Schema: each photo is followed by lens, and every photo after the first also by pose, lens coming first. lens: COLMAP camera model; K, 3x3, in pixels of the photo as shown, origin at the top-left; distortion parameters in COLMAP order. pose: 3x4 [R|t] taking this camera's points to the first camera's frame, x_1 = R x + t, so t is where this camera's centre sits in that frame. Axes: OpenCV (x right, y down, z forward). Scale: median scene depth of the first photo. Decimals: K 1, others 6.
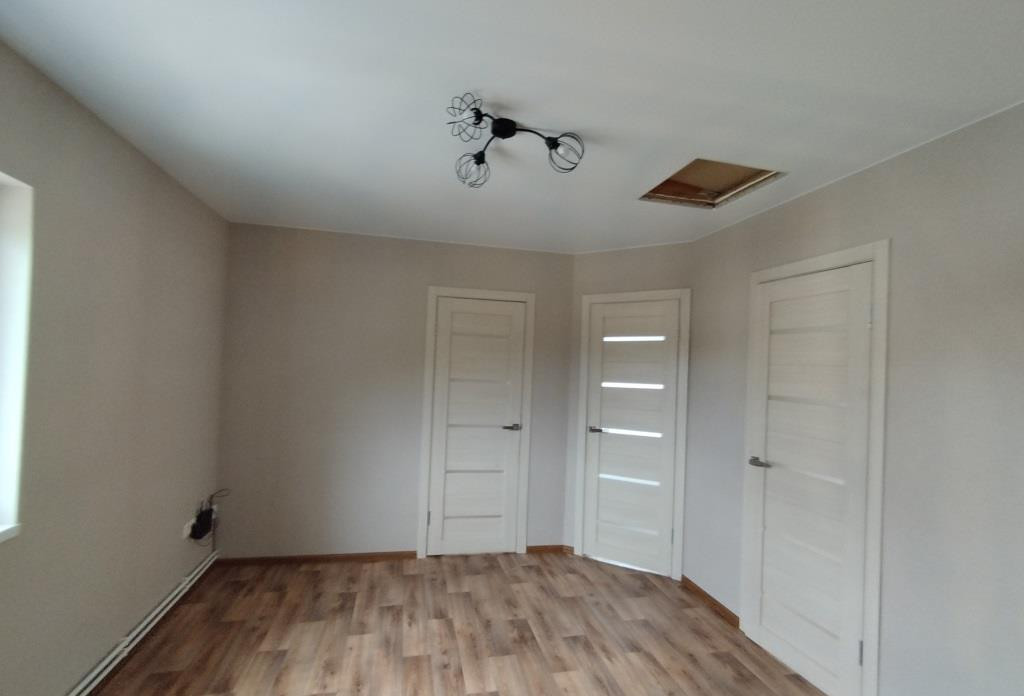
lens RADIAL K [[495.2, 0, 514.2], [0, 495.2, 351.8], [0, 0, 1]] dist [0.005720, 0.000708]
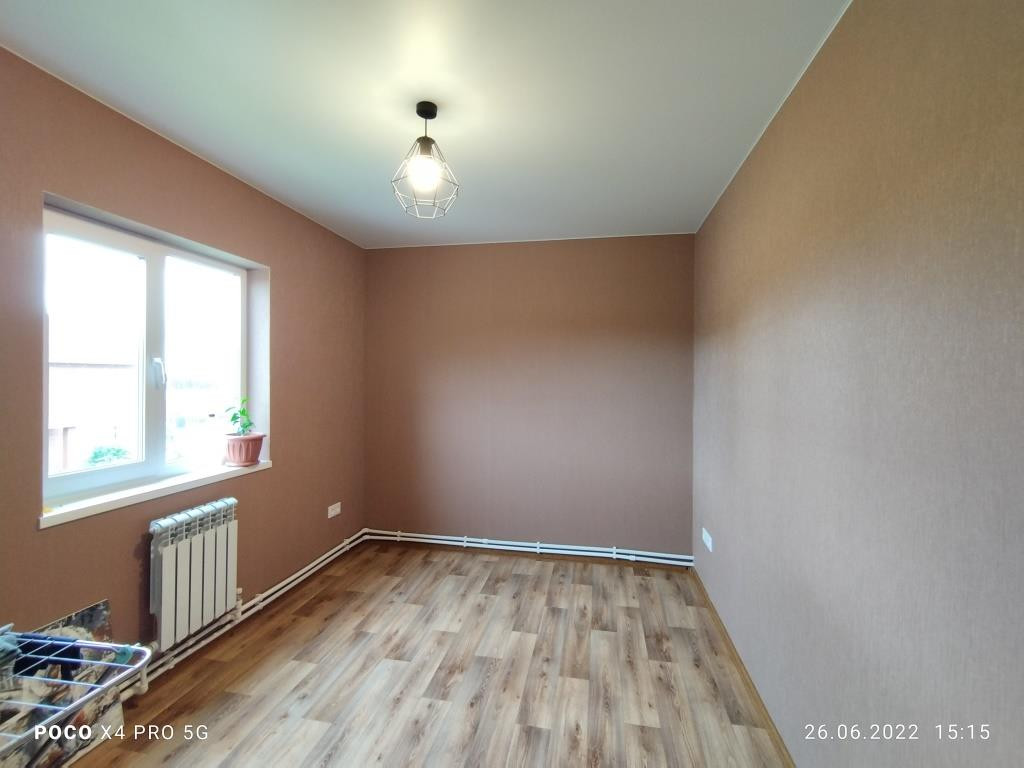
lens RADIAL K [[500.9, 0, 510.8], [0, 500.9, 381.3], [0, 0, 1]] dist [0.001470, 0.000080]
pose [[-0.923507, -0.042140, 0.381261, -0.404679], [-0.051012, 0.998611, -0.013188, 0.082730], [-0.380175, -0.031628, -0.924374, 1.853818]]
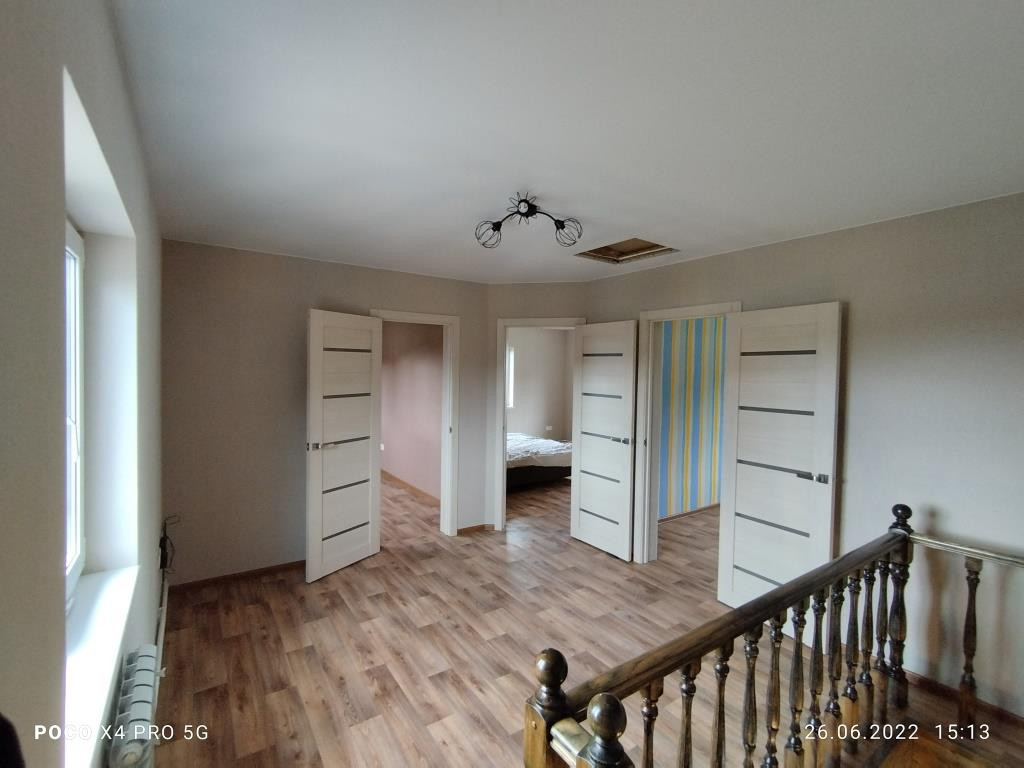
lens RADIAL K [[466.0, 0, 506.5], [0, 466.0, 379.5], [0, 0, 1]] dist [0.003332, 0.000415]
pose [[0.931026, -0.028207, 0.363861, -0.407168], [0.003505, 0.997654, 0.068370, -0.071704], [-0.364935, -0.062379, 0.928941, -0.105108]]
